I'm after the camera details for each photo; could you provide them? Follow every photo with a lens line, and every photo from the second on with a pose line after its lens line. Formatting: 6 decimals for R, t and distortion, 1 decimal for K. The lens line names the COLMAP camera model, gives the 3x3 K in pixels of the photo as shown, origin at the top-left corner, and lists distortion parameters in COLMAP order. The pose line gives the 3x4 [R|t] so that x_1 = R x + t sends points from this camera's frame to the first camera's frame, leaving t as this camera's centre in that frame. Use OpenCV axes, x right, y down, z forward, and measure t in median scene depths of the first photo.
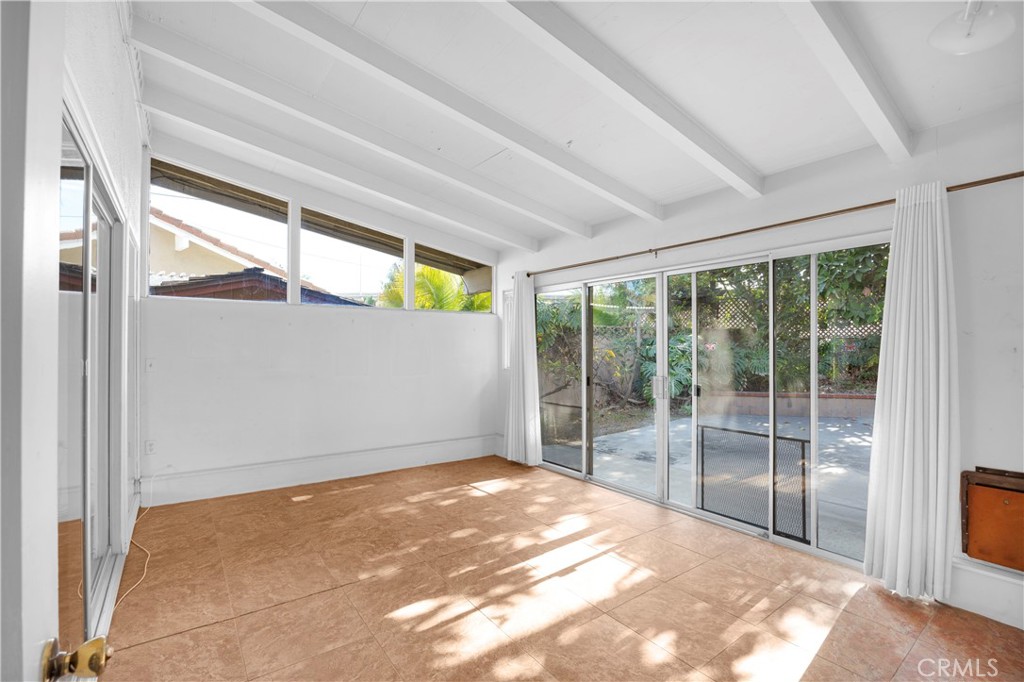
lens RADIAL K [[467.4, 0, 513.4], [0, 467.4, 343.3], [0, 0, 1]] dist [-0.003552, -0.000255]
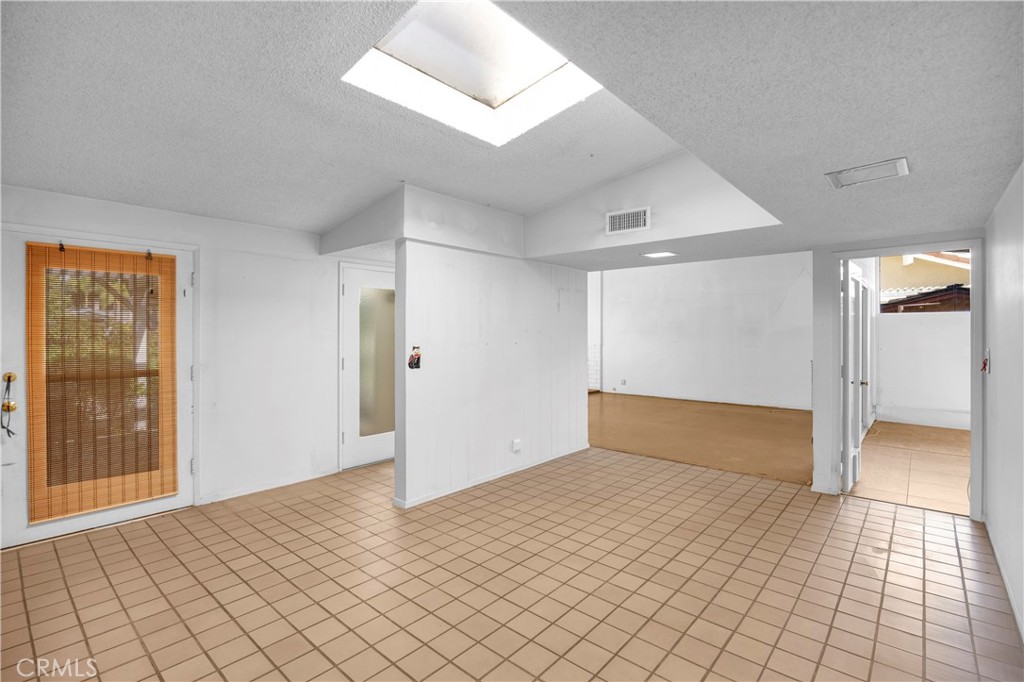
lens RADIAL K [[467.4, 0, 513.1], [0, 467.4, 339.0], [0, 0, 1]] dist [-0.003552, -0.000255]
pose [[0.228456, 0.002041, -0.973552, 0.738136], [0.003085, 0.999991, 0.002820, 0.005744], [0.973549, -0.003648, 0.228448, -0.904265]]
